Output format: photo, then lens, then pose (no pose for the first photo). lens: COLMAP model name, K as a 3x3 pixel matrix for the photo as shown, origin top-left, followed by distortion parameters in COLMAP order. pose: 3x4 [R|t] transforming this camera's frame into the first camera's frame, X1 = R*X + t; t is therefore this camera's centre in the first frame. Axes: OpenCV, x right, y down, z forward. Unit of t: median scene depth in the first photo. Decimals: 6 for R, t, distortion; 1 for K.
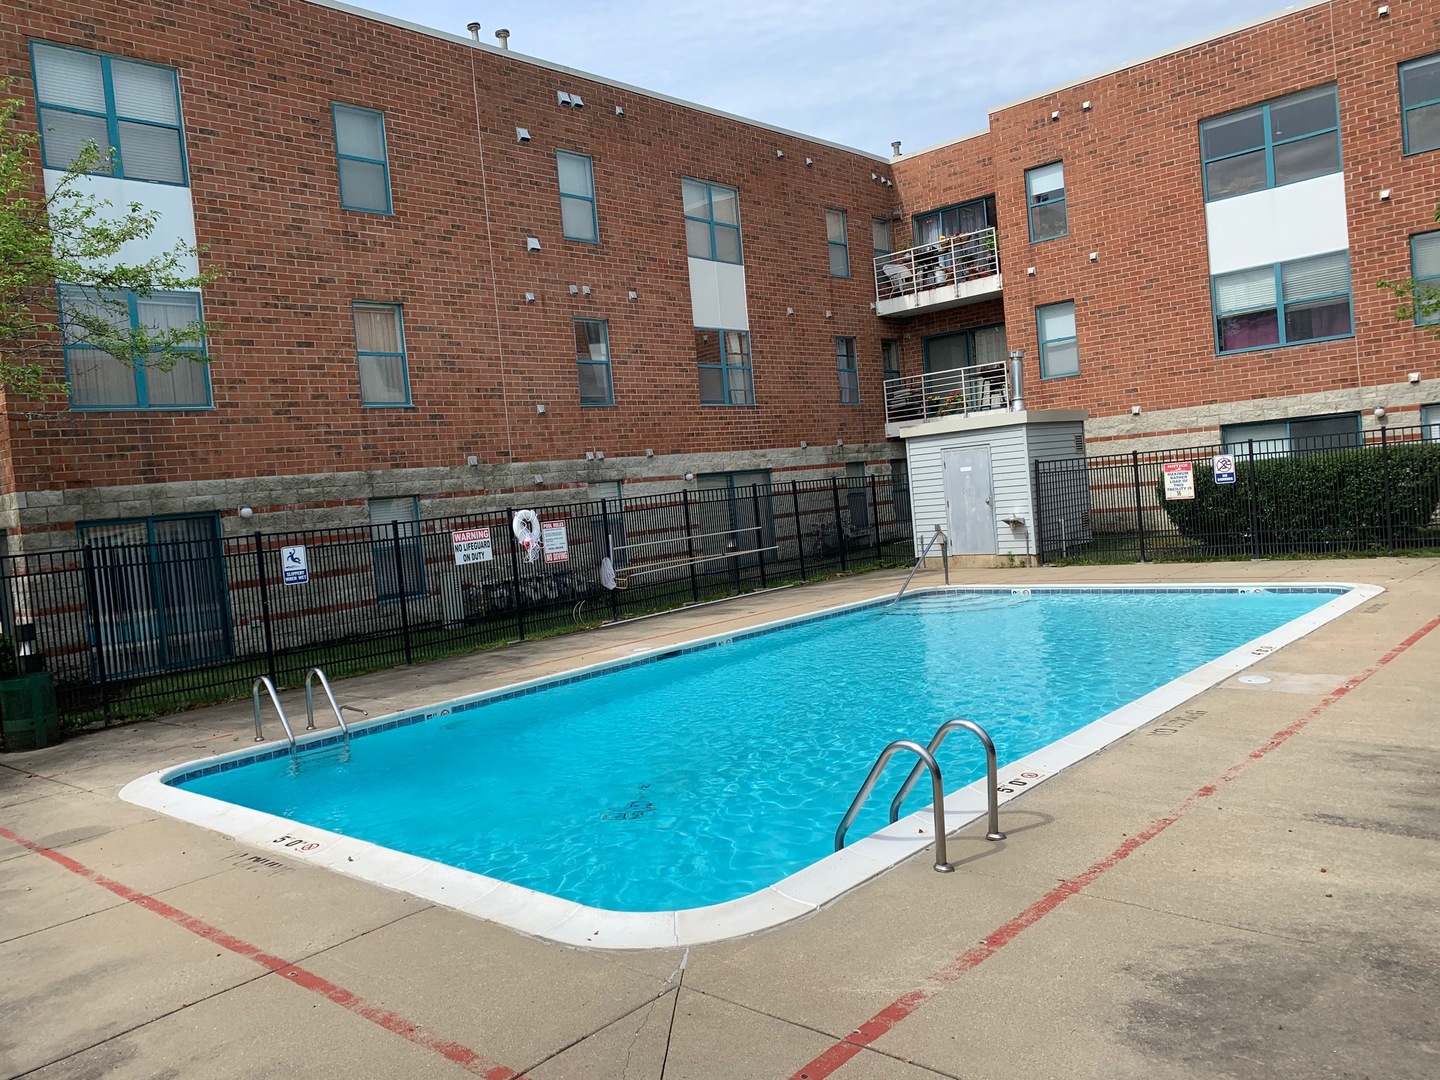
lens RADIAL K [[1093.5, 0, 719.6], [0, 1093.5, 542.1], [0, 0, 1]] dist [0.047356, 0.004209]
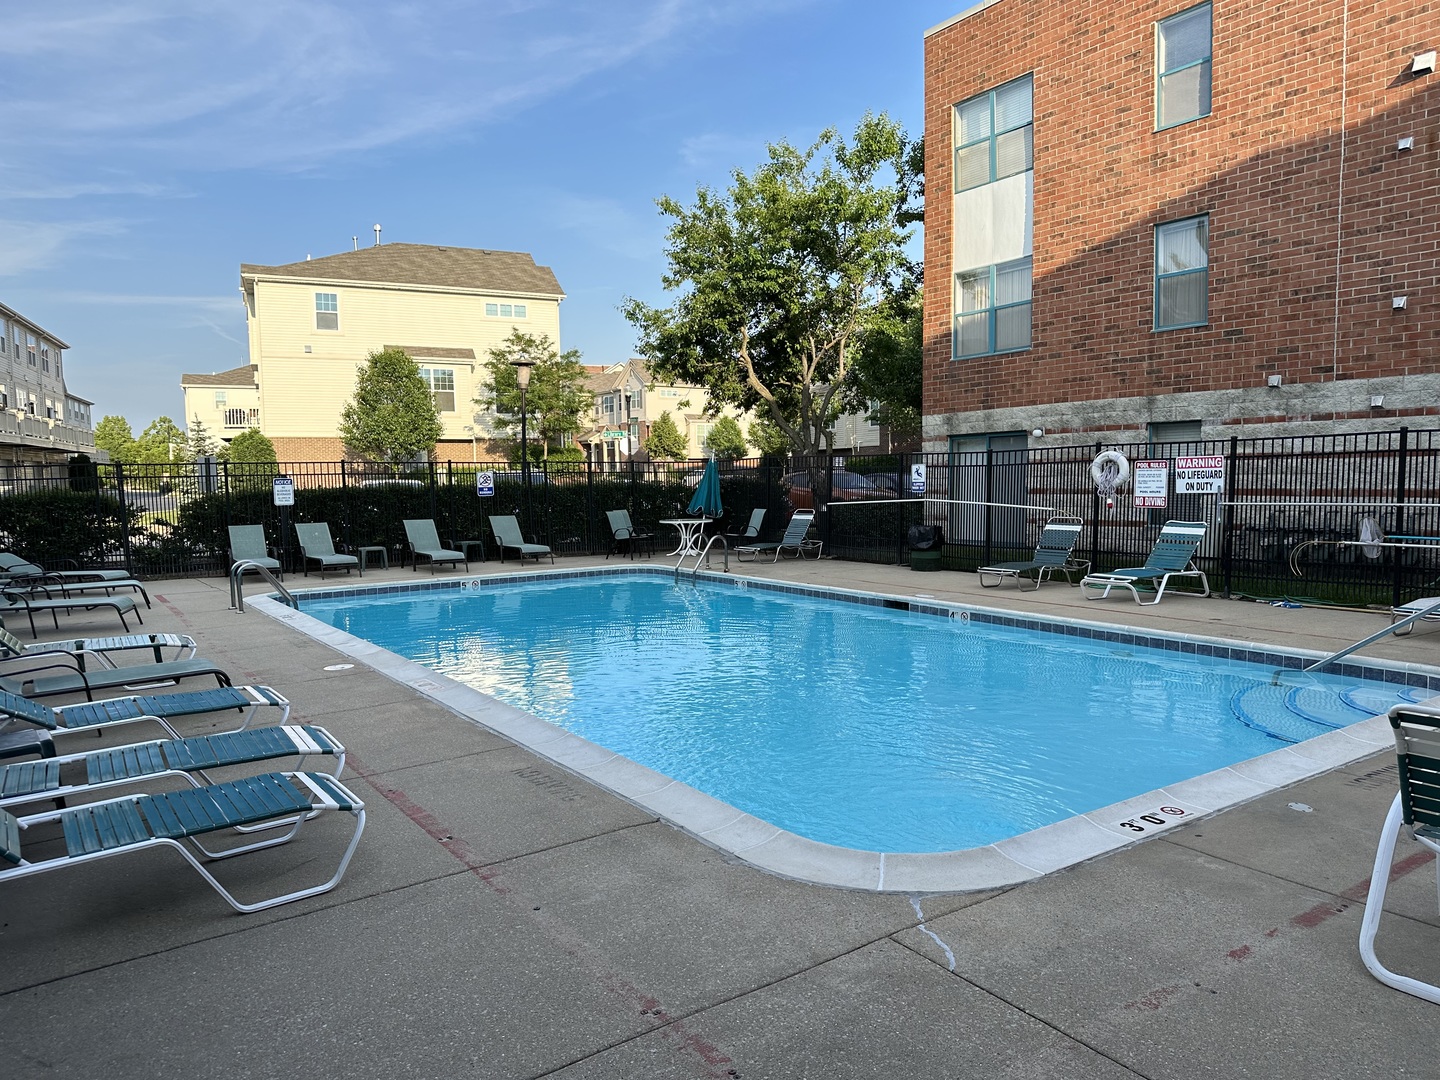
lens RADIAL K [[1016.8, 0, 718.8], [0, 1016.8, 539.0], [0, 0, 1]] dist [-0.000687, 0.003106]
pose [[-0.212436, 0.169935, -0.962285, 0.693925], [0.002338, 0.984848, 0.173403, -0.099087], [0.977172, 0.034587, -0.209615, 0.818933]]
